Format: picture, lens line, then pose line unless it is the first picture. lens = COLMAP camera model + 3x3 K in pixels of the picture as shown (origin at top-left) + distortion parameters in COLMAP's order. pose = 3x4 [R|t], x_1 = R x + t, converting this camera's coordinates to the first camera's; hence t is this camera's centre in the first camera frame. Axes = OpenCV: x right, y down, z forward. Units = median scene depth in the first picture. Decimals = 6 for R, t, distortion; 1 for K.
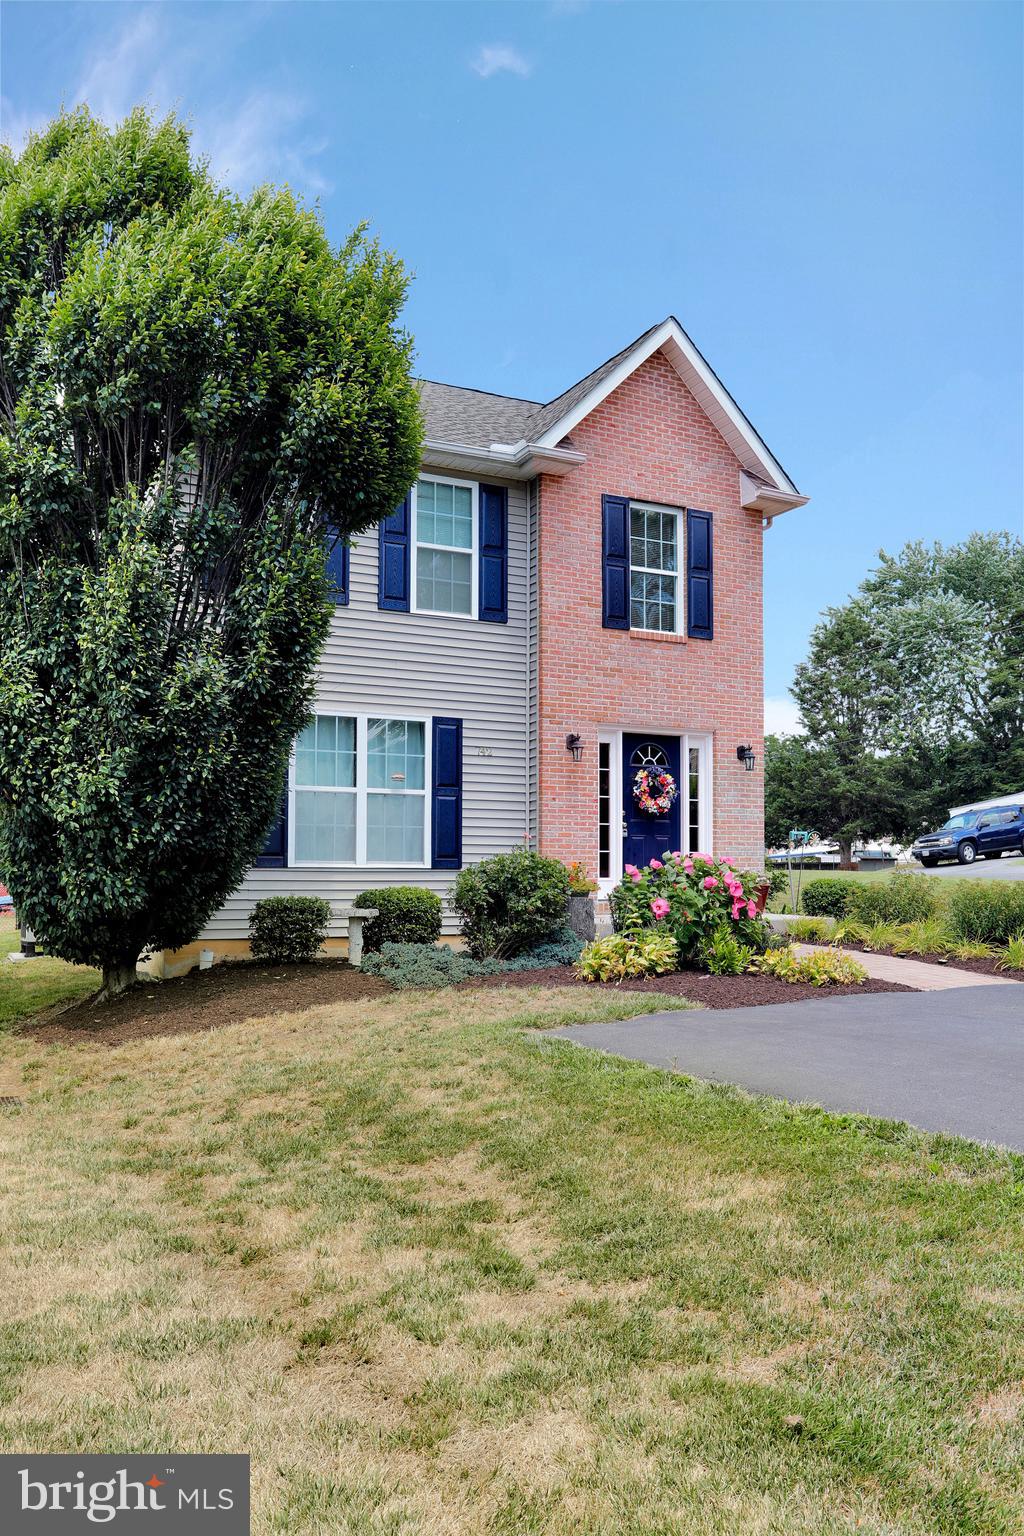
lens RADIAL K [[1208.7, 0, 511.3], [0, 1208.7, 670.6], [0, 0, 1]] dist [0.075184, 0.000170]
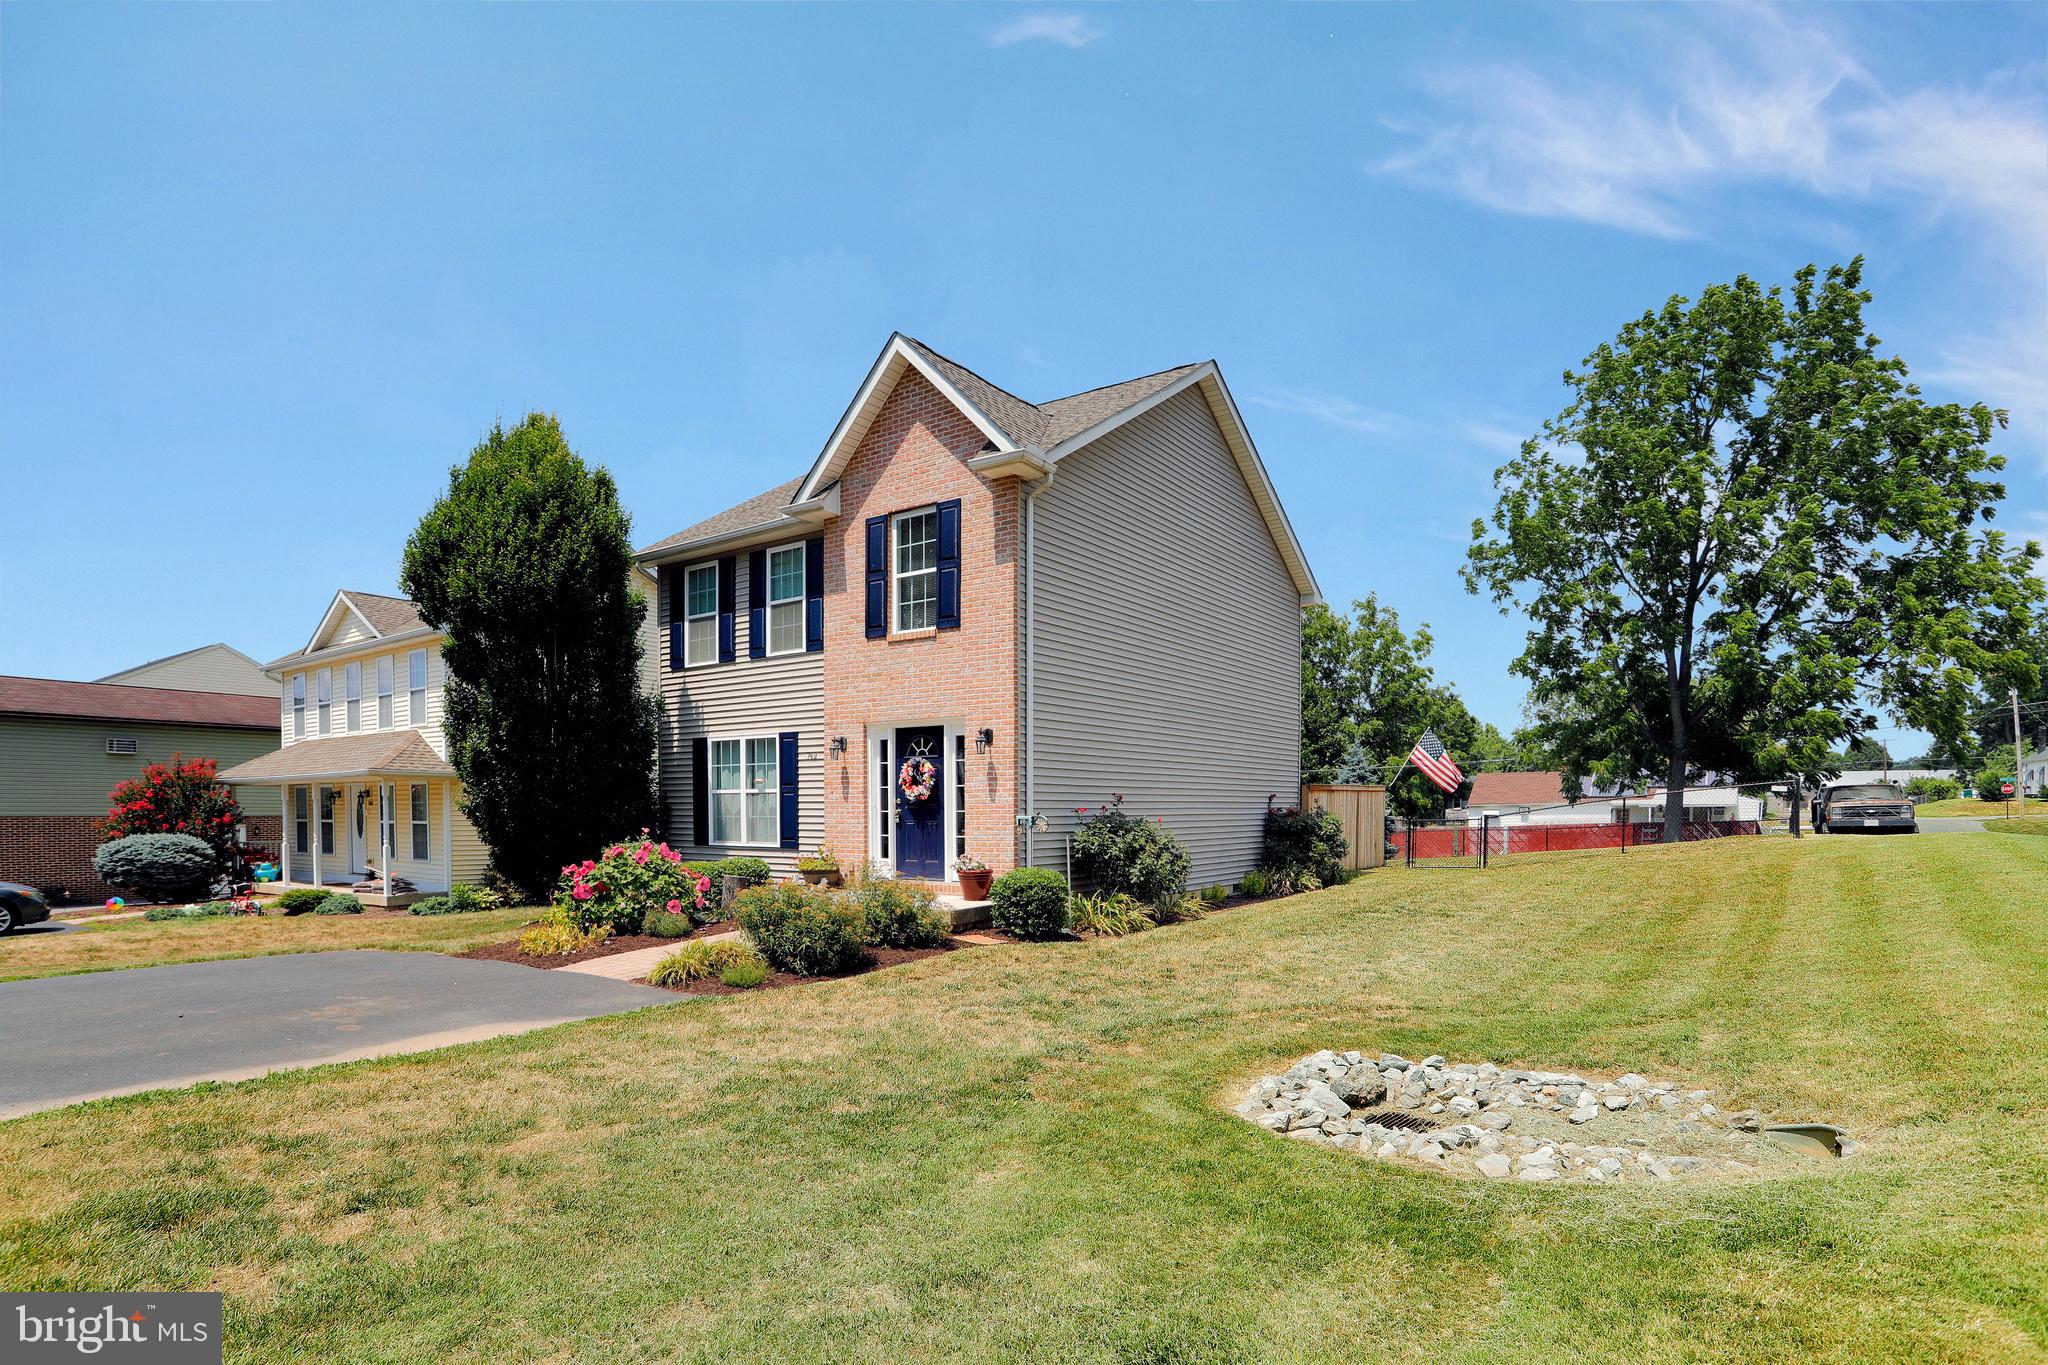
lens RADIAL K [[1028.2, 0, 1007.2], [0, 1028.2, 691.8], [0, 0, 1]] dist [-0.000256, -0.000087]
pose [[0.450849, -0.101588, -0.886801, 0.977884], [0.156560, 0.987101, -0.033483, 0.065658], [0.878763, -0.123742, 0.460938, 0.662140]]
